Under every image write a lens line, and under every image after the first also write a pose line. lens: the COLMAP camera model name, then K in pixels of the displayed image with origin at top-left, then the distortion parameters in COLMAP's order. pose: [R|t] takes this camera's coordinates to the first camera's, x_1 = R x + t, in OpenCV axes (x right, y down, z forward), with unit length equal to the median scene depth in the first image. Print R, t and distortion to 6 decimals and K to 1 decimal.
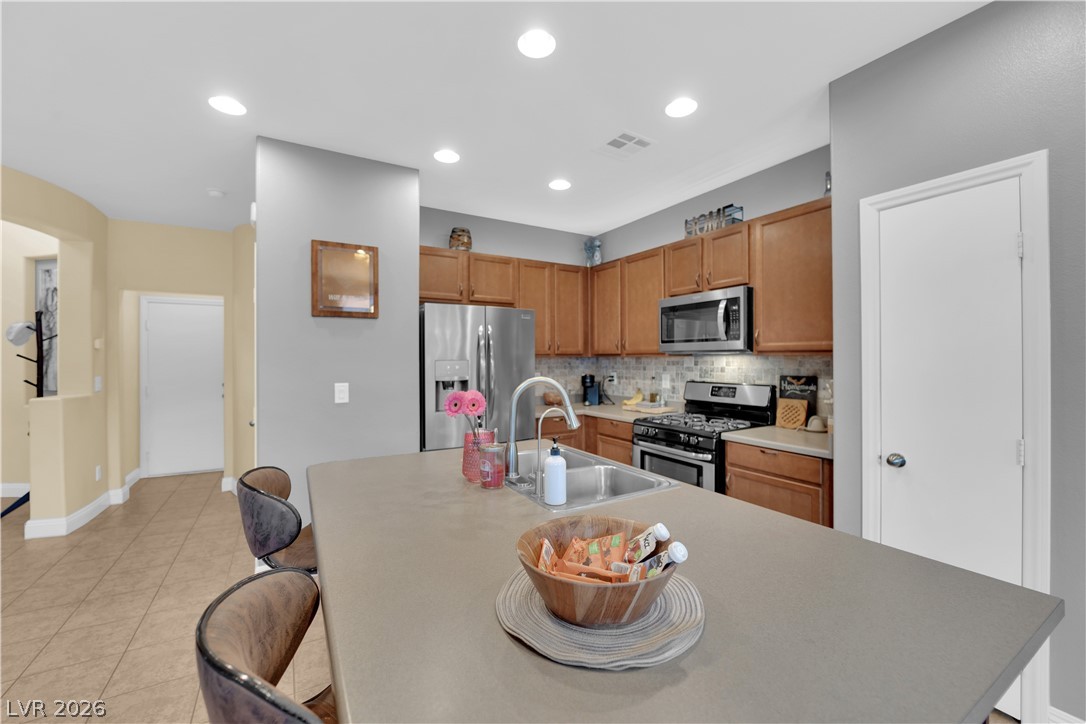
lens RADIAL K [[434.8, 0, 545.5], [0, 434.8, 357.6], [0, 0, 1]] dist [-0.010133, -0.003538]
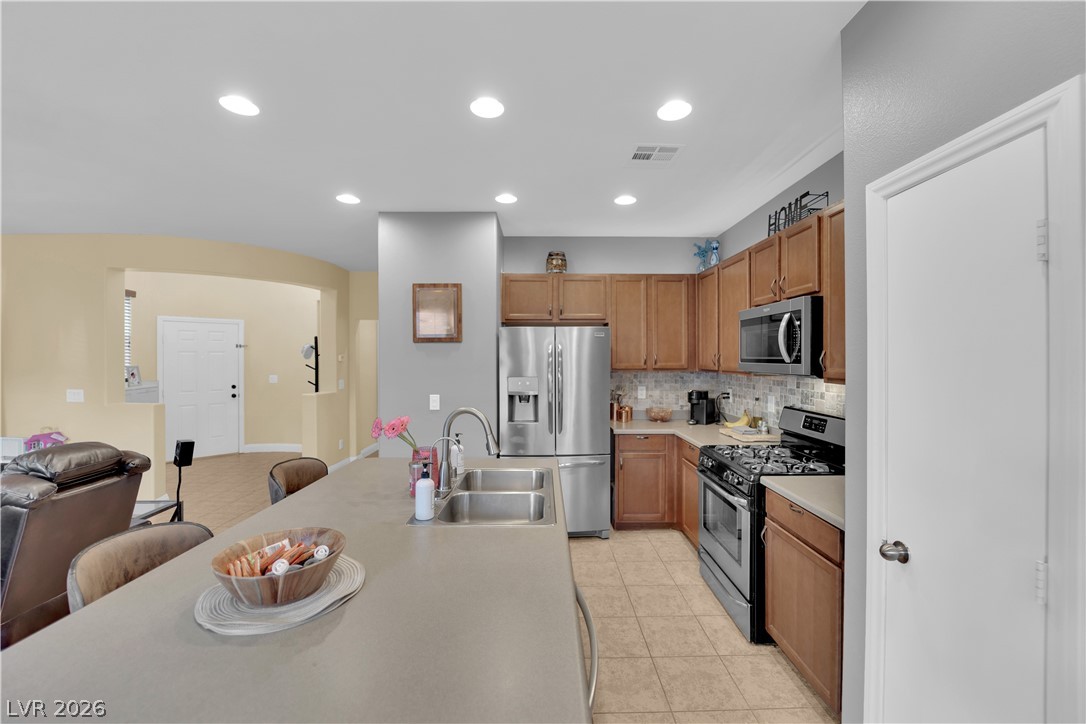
lens RADIAL K [[434.8, 0, 545.0], [0, 434.8, 358.5], [0, 0, 1]] dist [-0.010133, -0.003538]
pose [[0.864748, 0.003856, -0.502192, 0.384925], [-0.000535, 0.999977, 0.006758, -0.047884], [0.502207, -0.005575, 0.864730, 0.058785]]
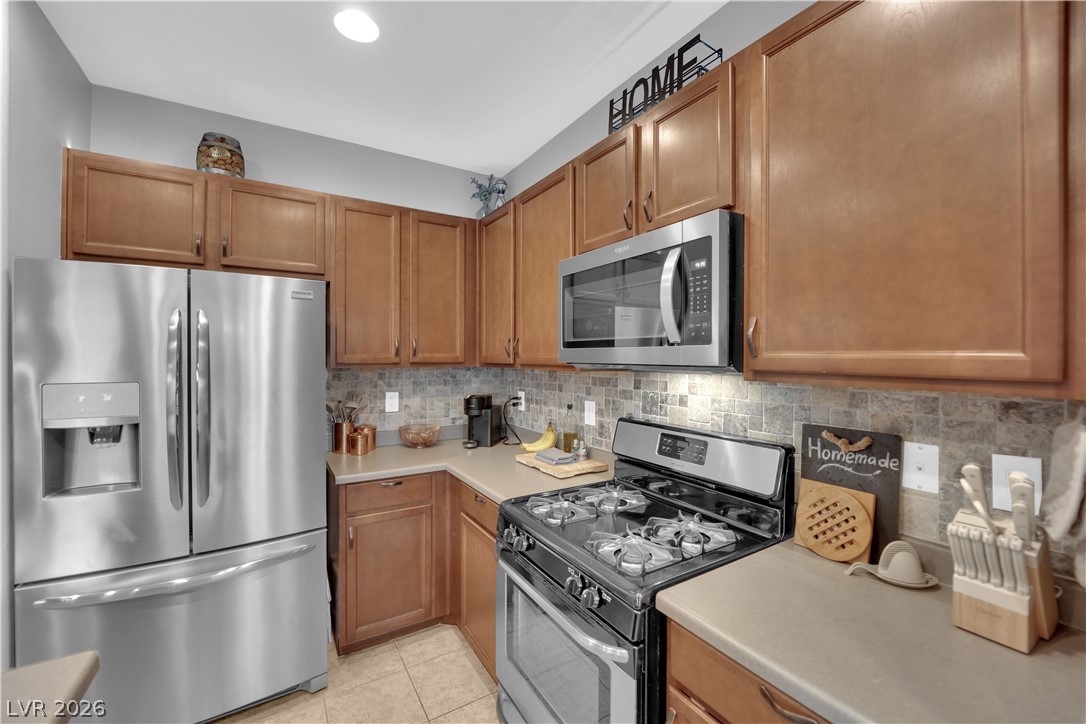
lens RADIAL K [[434.8, 0, 545.6], [0, 434.8, 358.2], [0, 0, 1]] dist [-0.010133, -0.003538]
pose [[0.999794, 0.005888, 0.019403, 0.250146], [-0.005987, 0.999969, 0.005047, -0.024164], [-0.019373, -0.005162, 0.999799, 0.522967]]
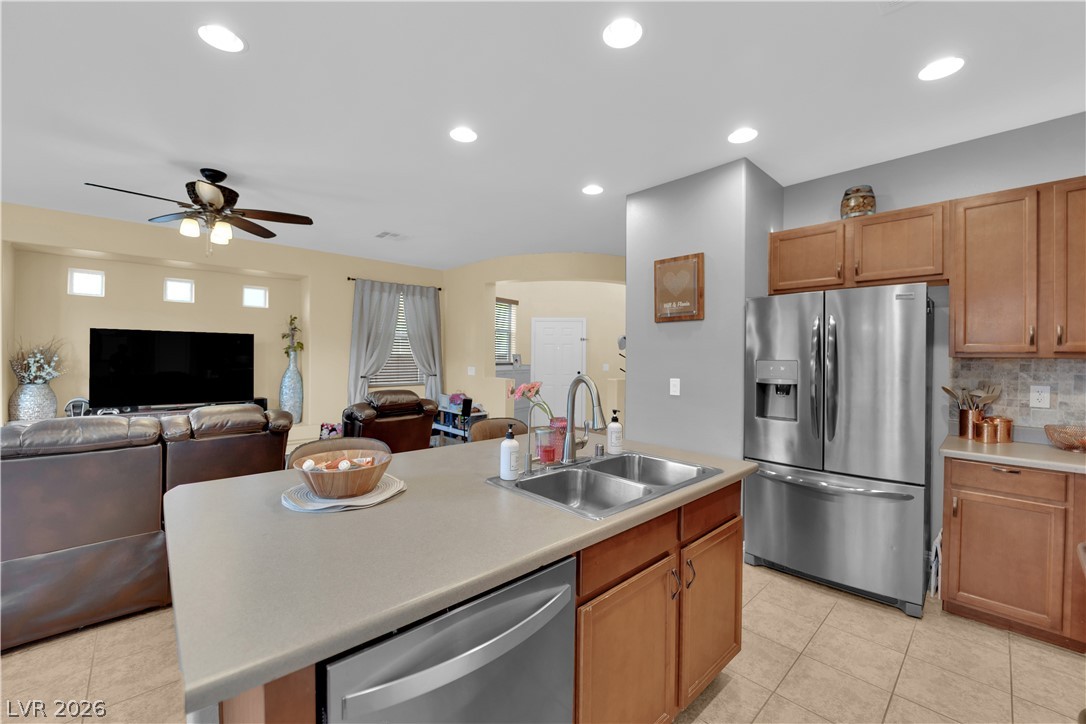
lens RADIAL K [[434.8, 0, 544.8], [0, 434.8, 358.6], [0, 0, 1]] dist [-0.010133, -0.003538]
pose [[0.214196, 0.009853, -0.976741, 0.510851], [-0.006253, 0.999942, 0.008715, -0.001682], [0.976771, 0.004241, 0.214245, 0.358395]]
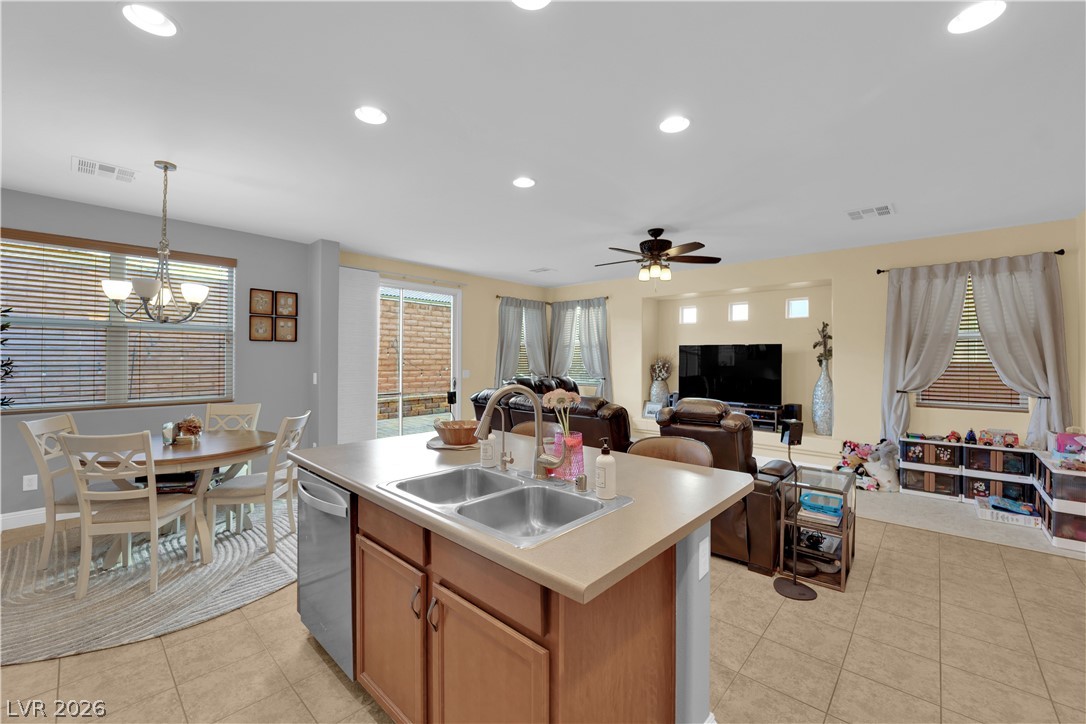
lens RADIAL K [[434.8, 0, 545.2], [0, 434.8, 358.7], [0, 0, 1]] dist [-0.010133, -0.003538]
pose [[-0.955172, -0.001973, -0.296045, 0.116593], [-0.001505, 0.999997, -0.001808, -0.009066], [0.296048, -0.001282, -0.955172, 1.034466]]
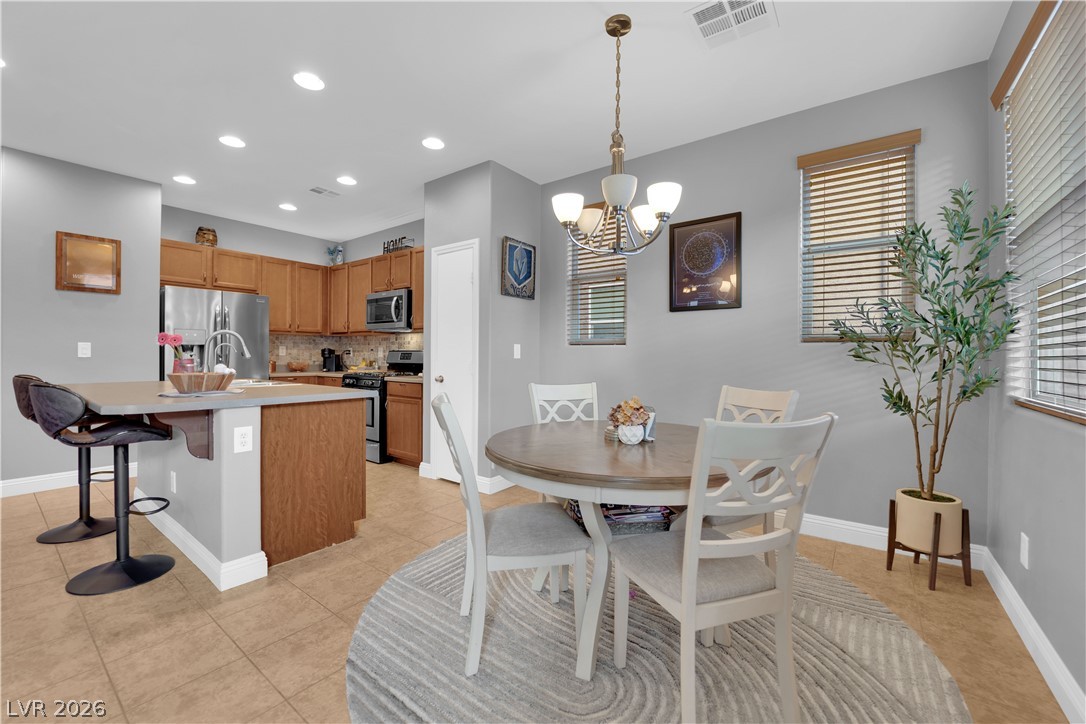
lens RADIAL K [[434.8, 0, 545.9], [0, 434.8, 358.3], [0, 0, 1]] dist [-0.010133, -0.003538]
pose [[0.923963, 0.009831, 0.382356, 0.282416], [-0.012776, 0.999905, 0.005165, 0.072413], [-0.382269, -0.009657, 0.924001, -0.630748]]
